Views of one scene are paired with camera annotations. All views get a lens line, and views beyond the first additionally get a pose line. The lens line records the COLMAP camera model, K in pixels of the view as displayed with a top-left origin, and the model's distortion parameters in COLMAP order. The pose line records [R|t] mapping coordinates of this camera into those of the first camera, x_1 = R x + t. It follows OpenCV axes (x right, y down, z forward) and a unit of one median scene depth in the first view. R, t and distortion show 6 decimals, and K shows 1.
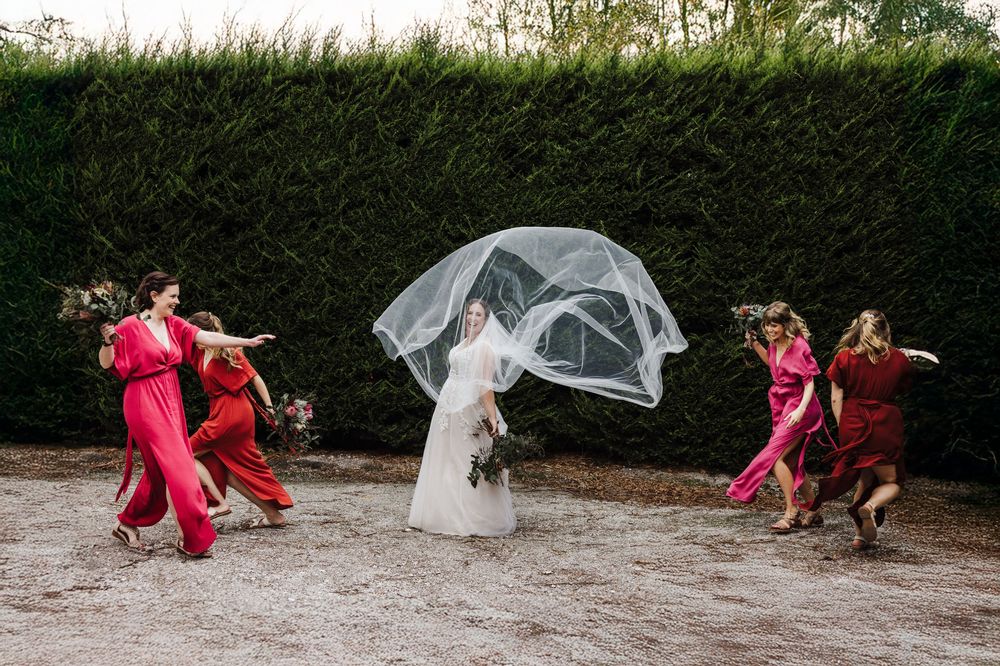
lens RADIAL K [[1234.4, 0, 493.3], [0, 1234.4, 329.2], [0, 0, 1]] dist [0.053922, 0.000000]
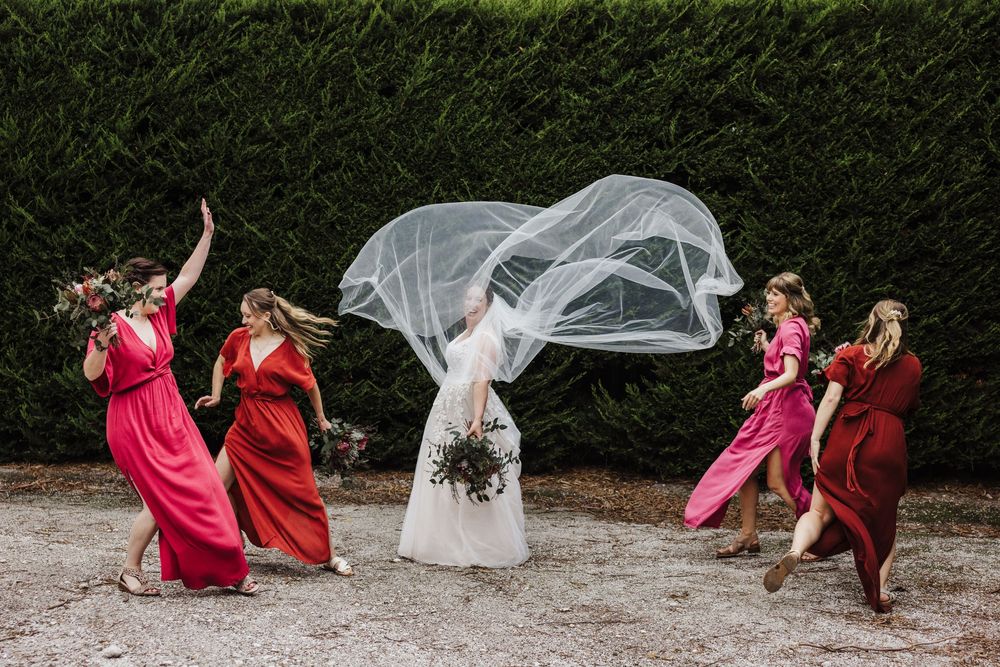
lens RADIAL K [[1234.4, 0, 508.1], [0, 1234.4, 338.6], [0, 0, 1]] dist [0.053922, 0.000000]
pose [[0.999939, -0.007134, 0.008398, -0.000138], [0.007010, 0.999868, 0.014667, 0.001937], [-0.008501, -0.014607, 0.999857, 0.171918]]
